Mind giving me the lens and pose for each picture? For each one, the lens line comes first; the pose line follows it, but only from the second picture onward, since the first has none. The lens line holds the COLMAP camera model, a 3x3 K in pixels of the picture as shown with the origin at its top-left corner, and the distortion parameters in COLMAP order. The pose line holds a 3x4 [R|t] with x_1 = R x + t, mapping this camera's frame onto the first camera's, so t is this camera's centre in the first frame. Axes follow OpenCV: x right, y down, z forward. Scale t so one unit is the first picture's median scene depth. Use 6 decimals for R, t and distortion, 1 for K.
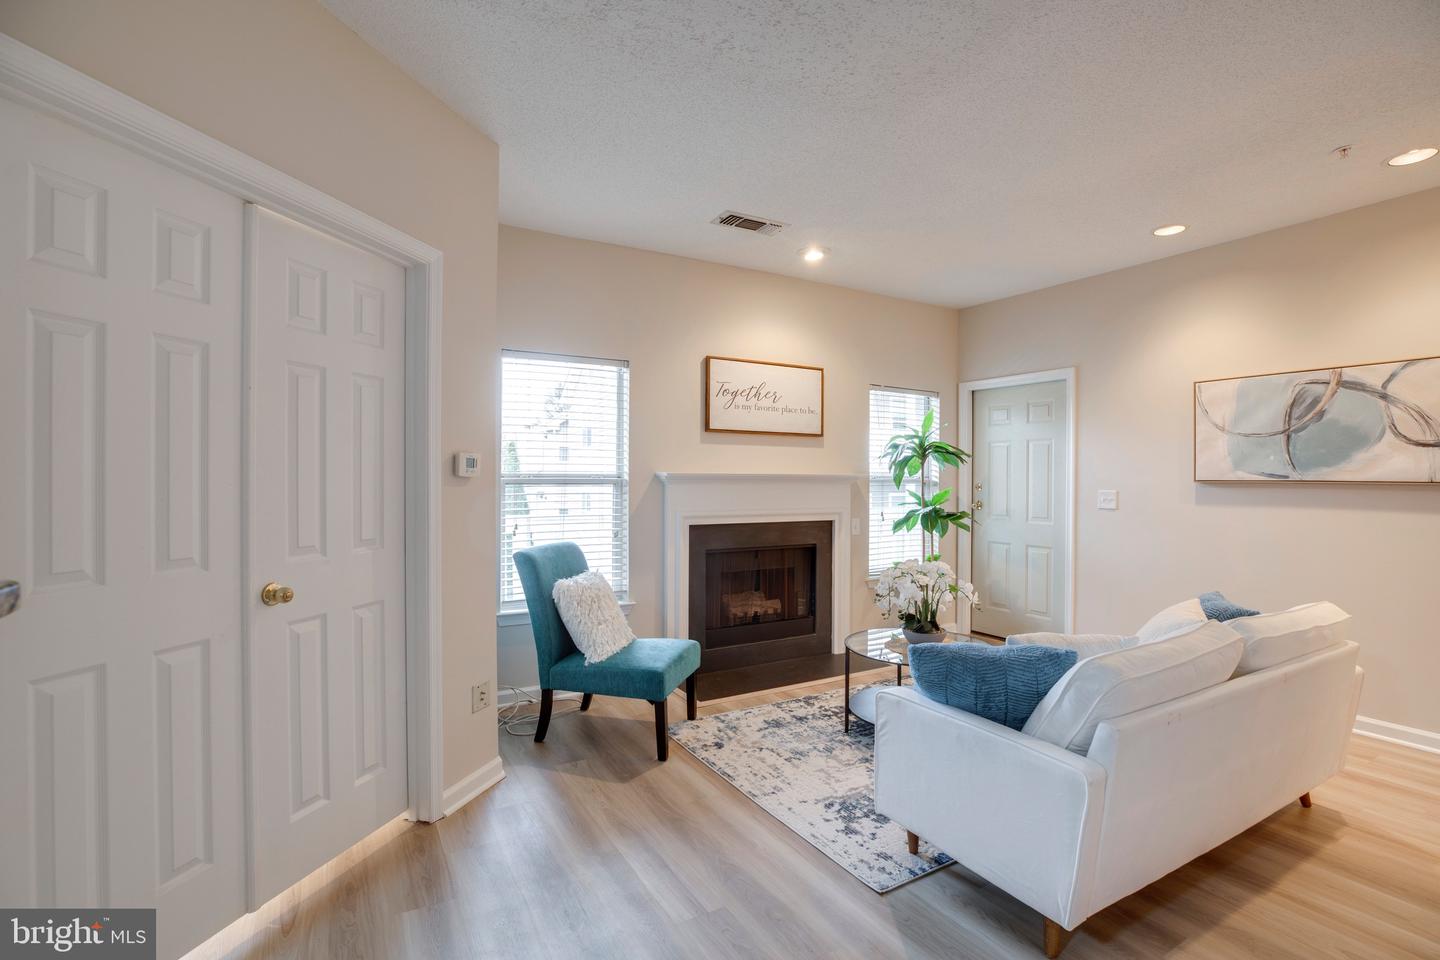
lens RADIAL K [[679.4, 0, 724.0], [0, 679.4, 480.9], [0, 0, 1]] dist [-0.019131, 0.001474]
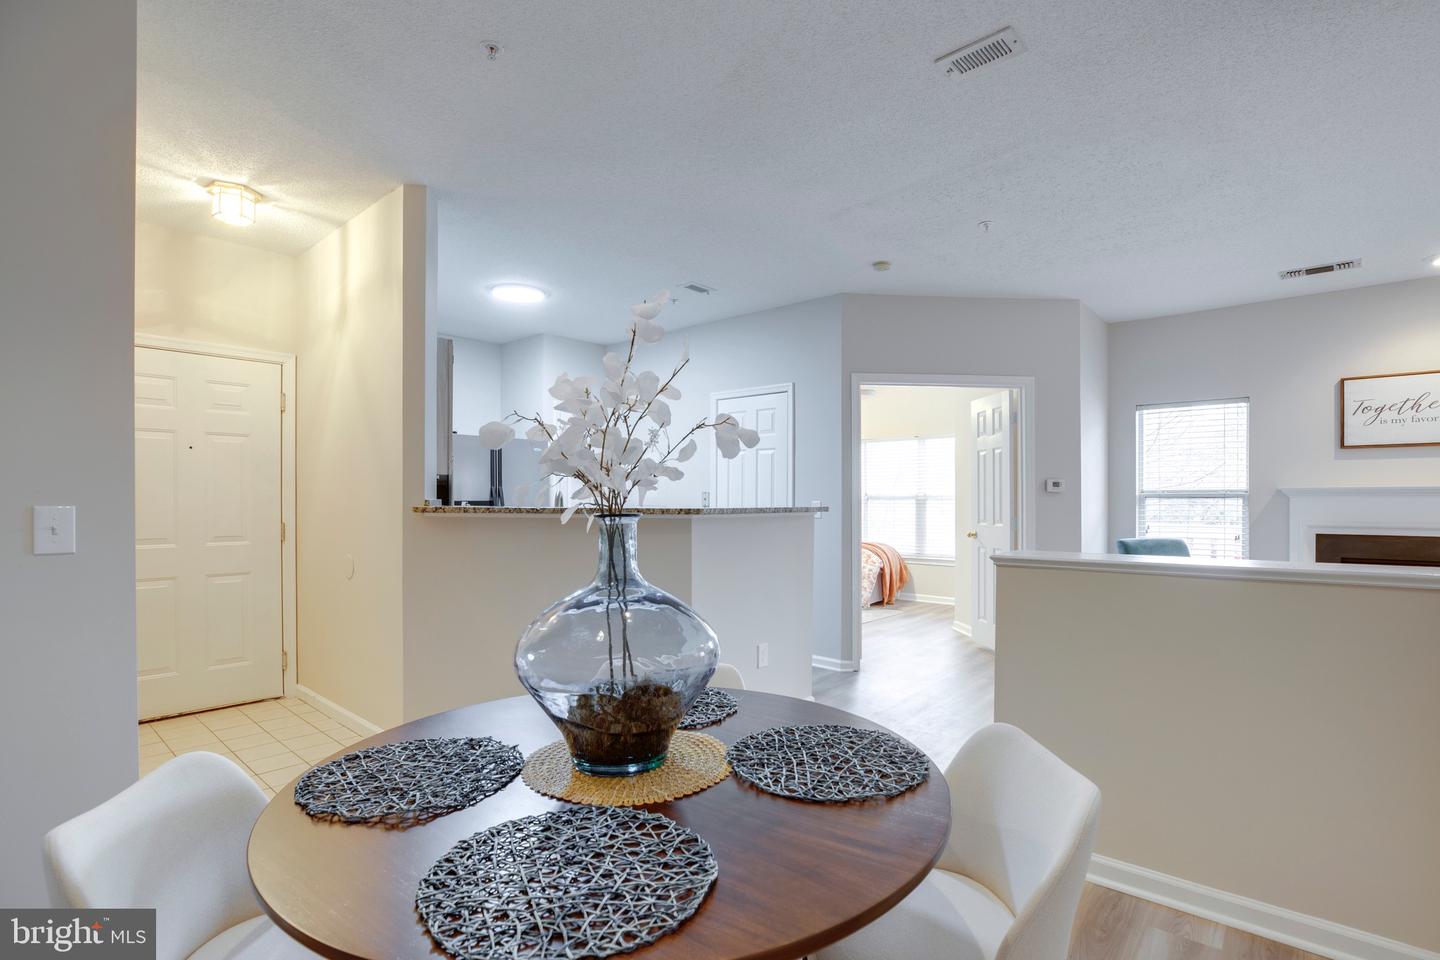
lens RADIAL K [[679.4, 0, 724.9], [0, 679.4, 488.3], [0, 0, 1]] dist [-0.019131, 0.001474]
pose [[0.294094, -0.019866, -0.955570, 0.676483], [-0.003895, 0.999751, -0.021983, 0.017183], [0.955769, 0.010187, 0.293943, -0.241486]]
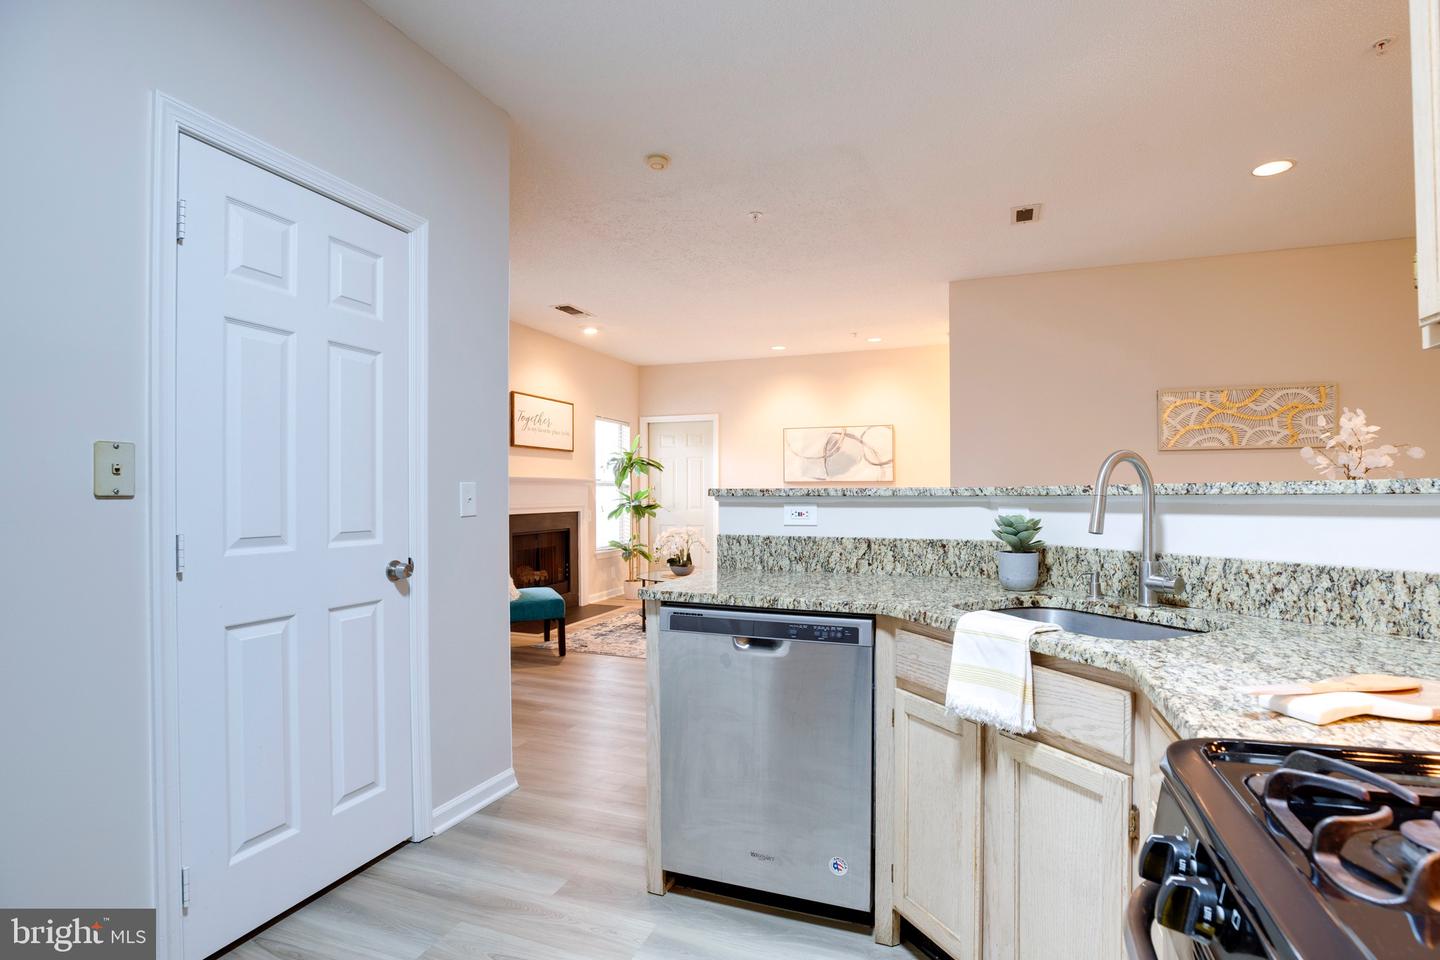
lens RADIAL K [[679.4, 0, 728.3], [0, 679.4, 489.7], [0, 0, 1]] dist [-0.019131, 0.001474]
pose [[0.781984, -0.006972, 0.623260, -0.514758], [0.010031, 0.999949, -0.001399, 0.019693], [-0.623218, 0.007346, 0.782013, -0.321550]]
